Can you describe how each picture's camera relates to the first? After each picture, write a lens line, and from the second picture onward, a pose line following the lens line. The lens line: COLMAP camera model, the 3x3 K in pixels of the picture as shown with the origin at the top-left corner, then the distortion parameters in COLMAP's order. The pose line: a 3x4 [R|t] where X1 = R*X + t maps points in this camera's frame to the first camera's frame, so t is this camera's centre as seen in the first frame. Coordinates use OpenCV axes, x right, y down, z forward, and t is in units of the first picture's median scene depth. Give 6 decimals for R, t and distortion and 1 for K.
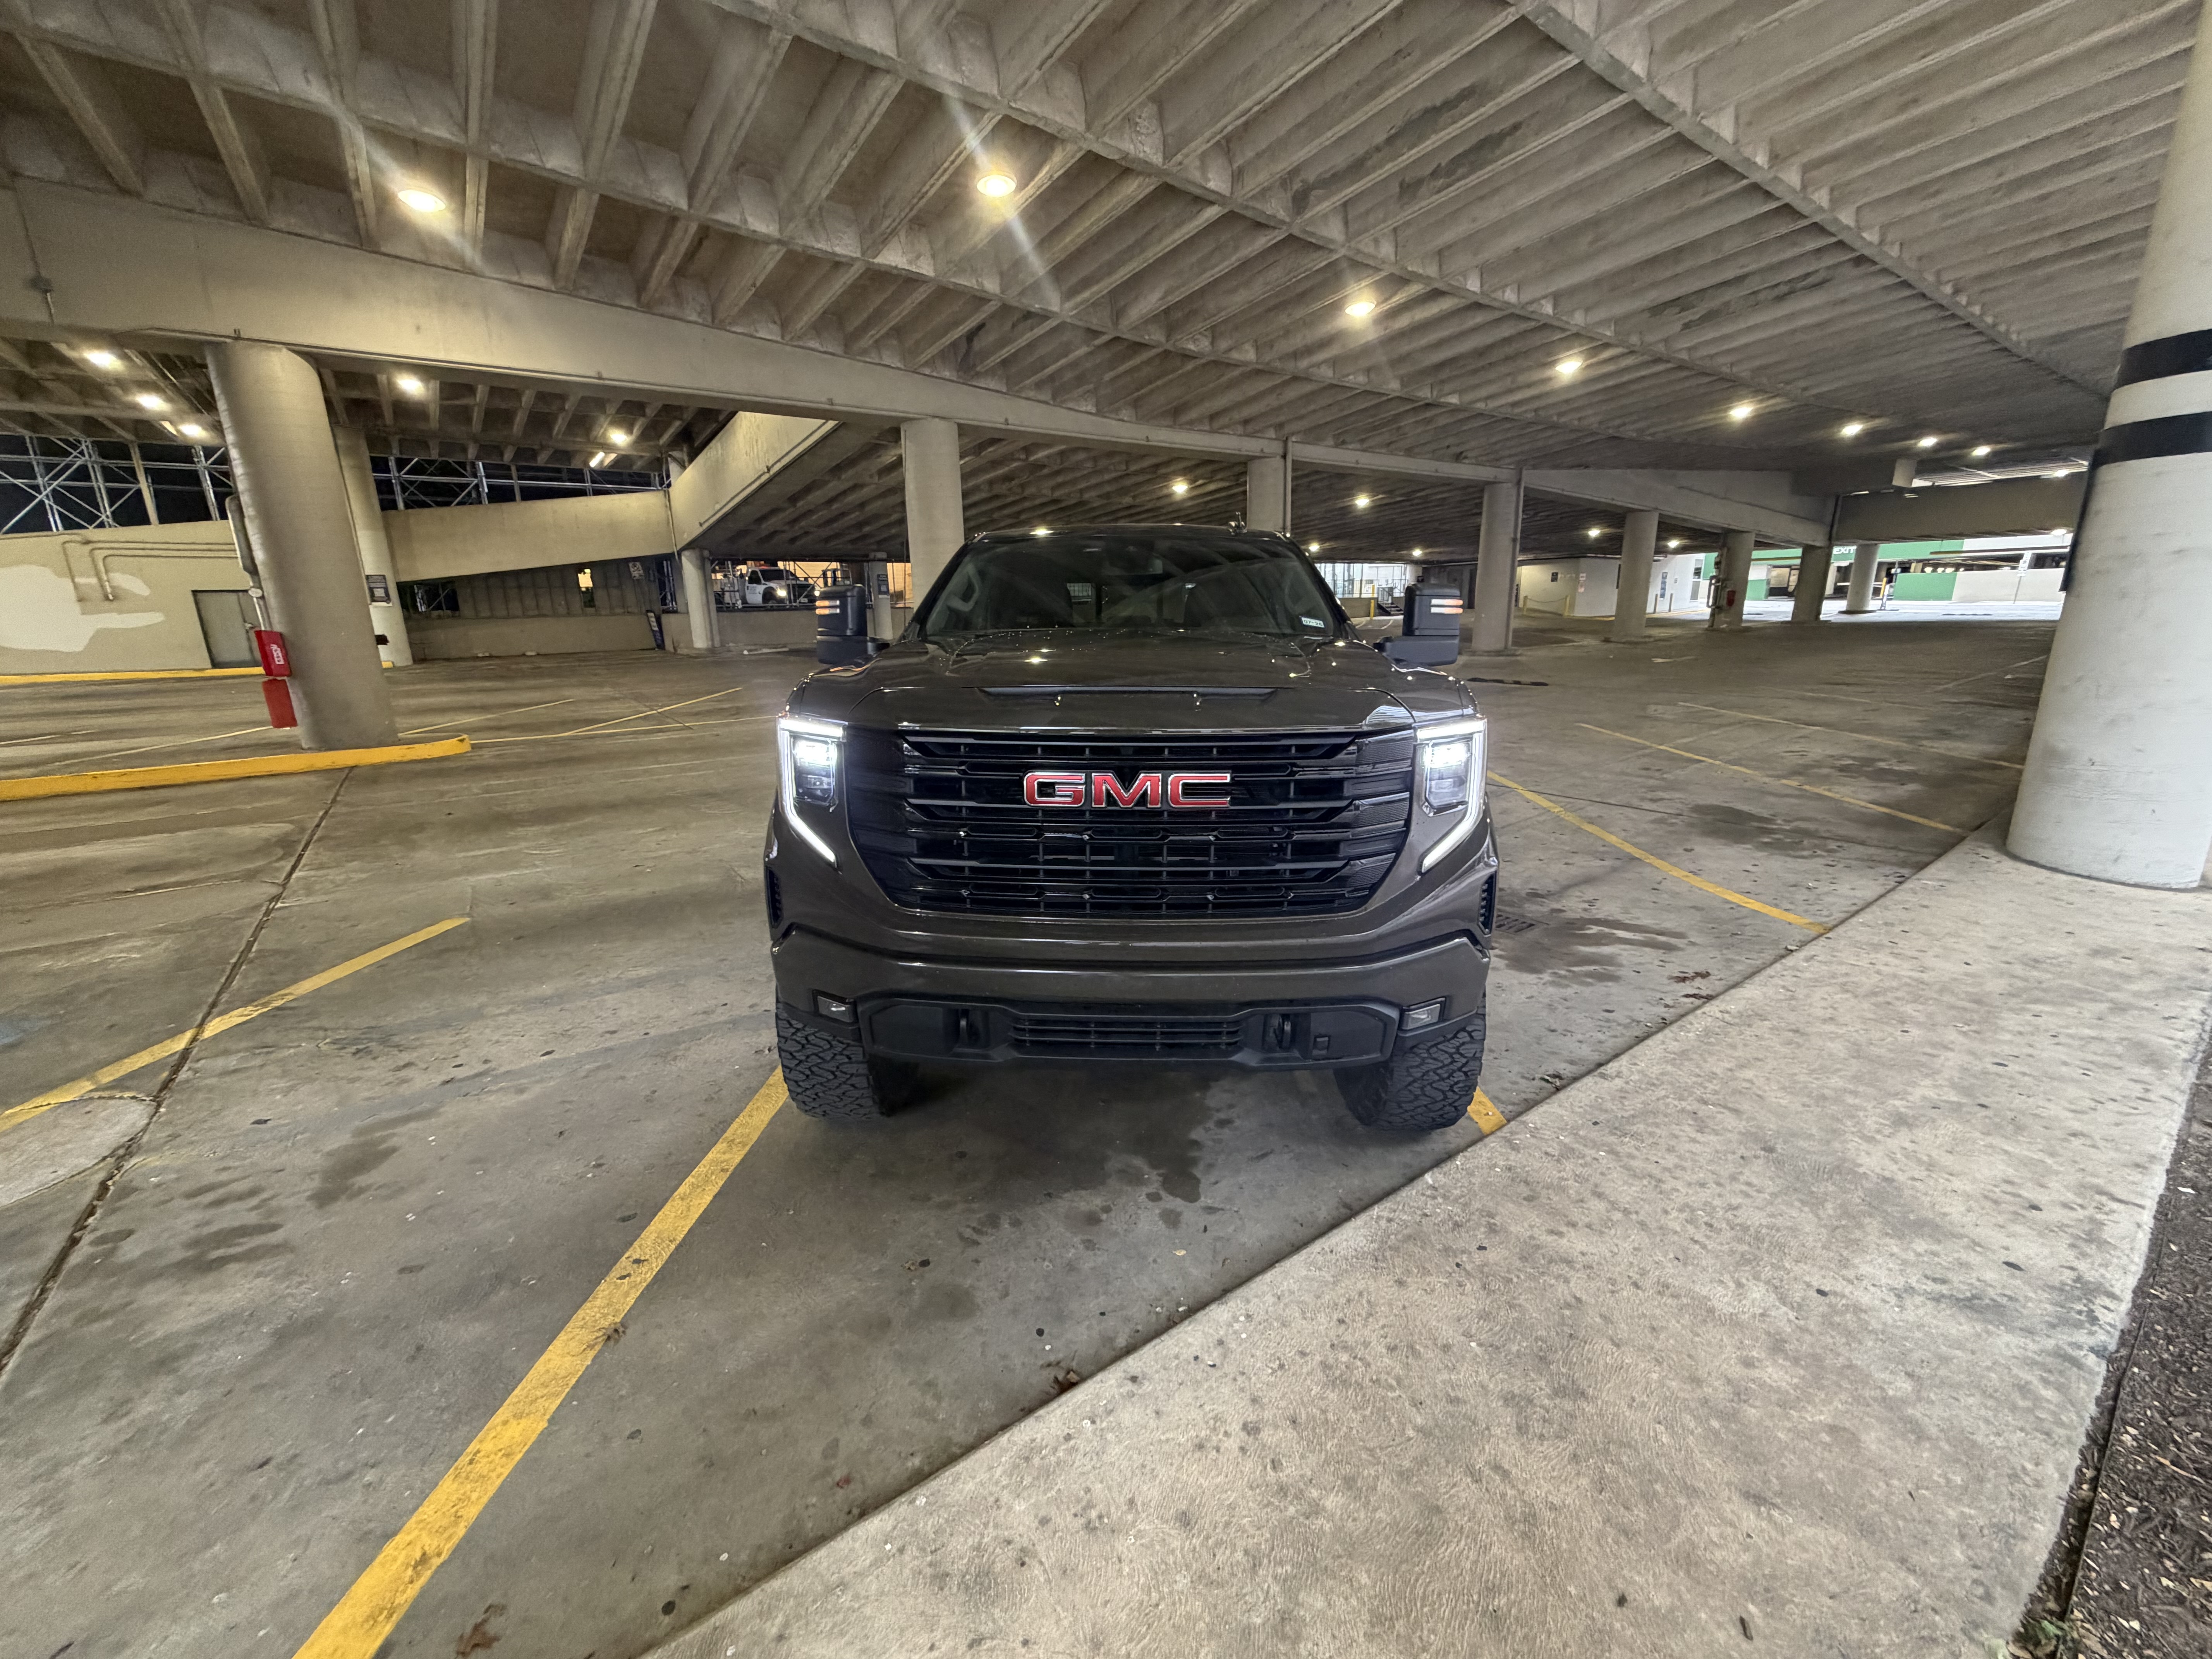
lens RADIAL K [[885.3, 0, 1095.6], [0, 885.3, 824.7], [0, 0, 1]] dist [0.000520, 0.000247]
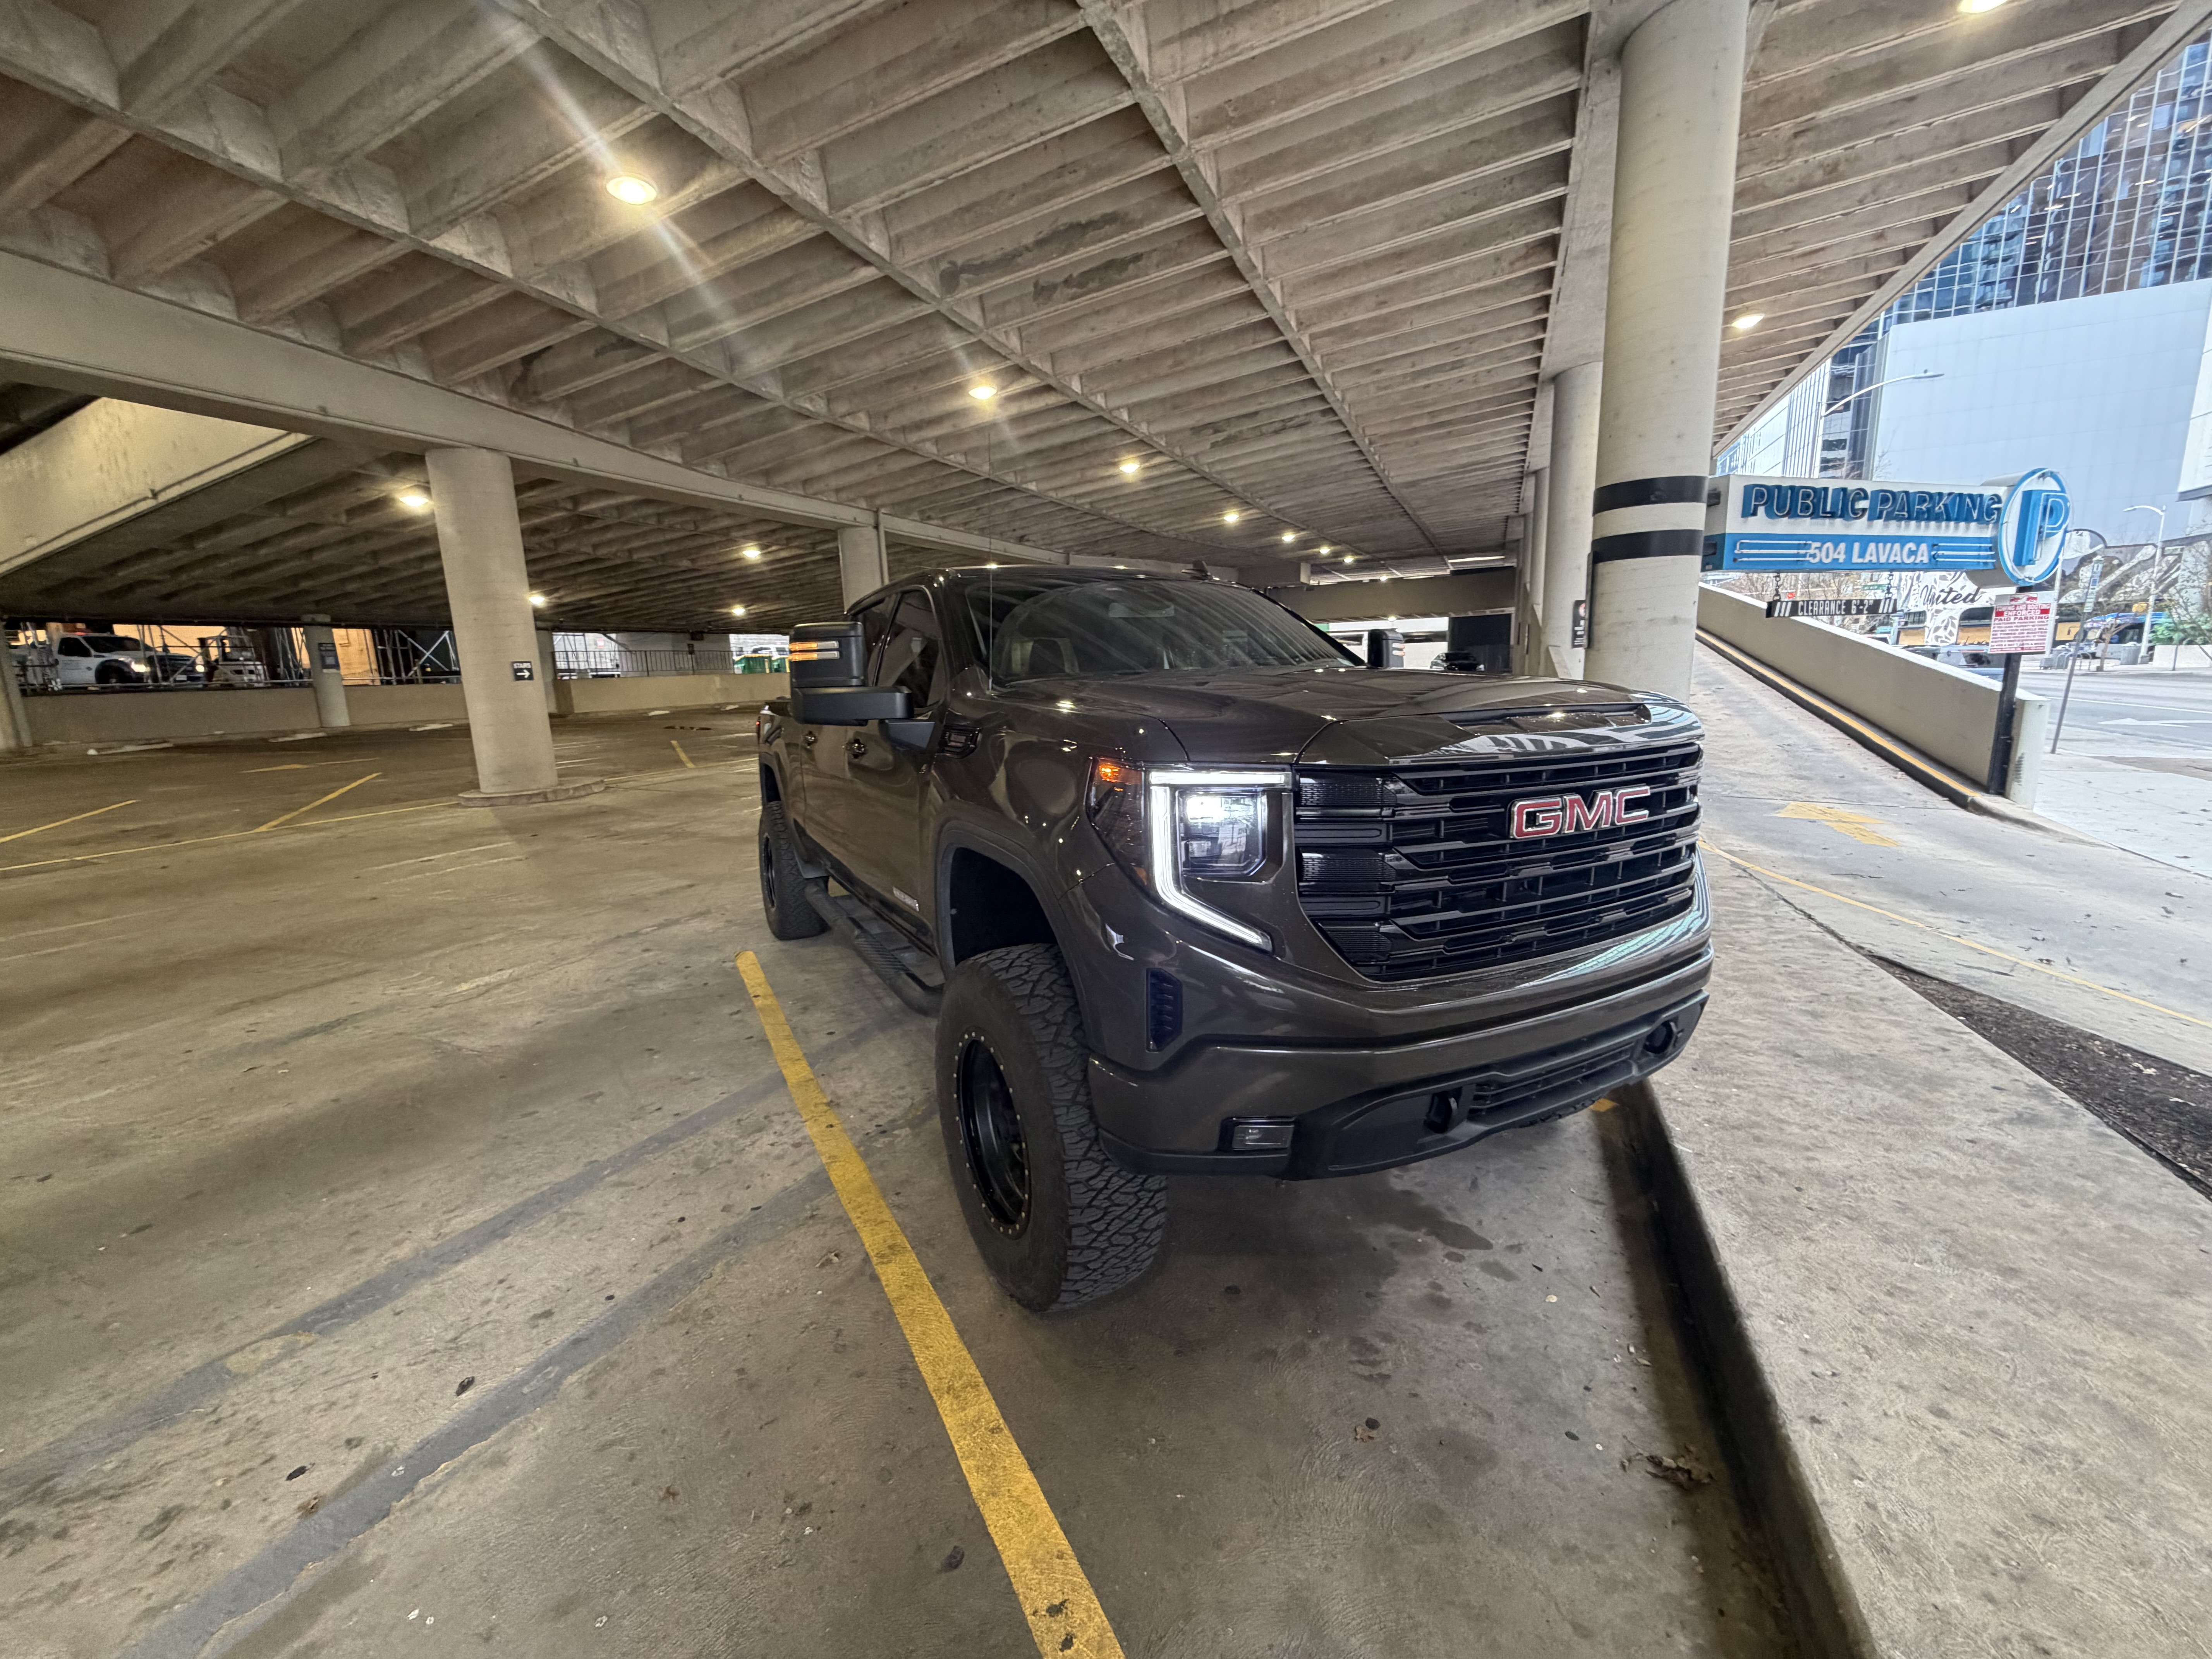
lens RADIAL K [[885.6, 0, 1097.3], [0, 885.6, 826.1], [0, 0, 1]] dist [0.000900, -0.000404]
pose [[0.865281, -0.096045, 0.492001, -0.159000], [0.134186, 0.990035, -0.042726, -0.009541], [-0.482994, 0.102990, 0.869546, 0.075741]]
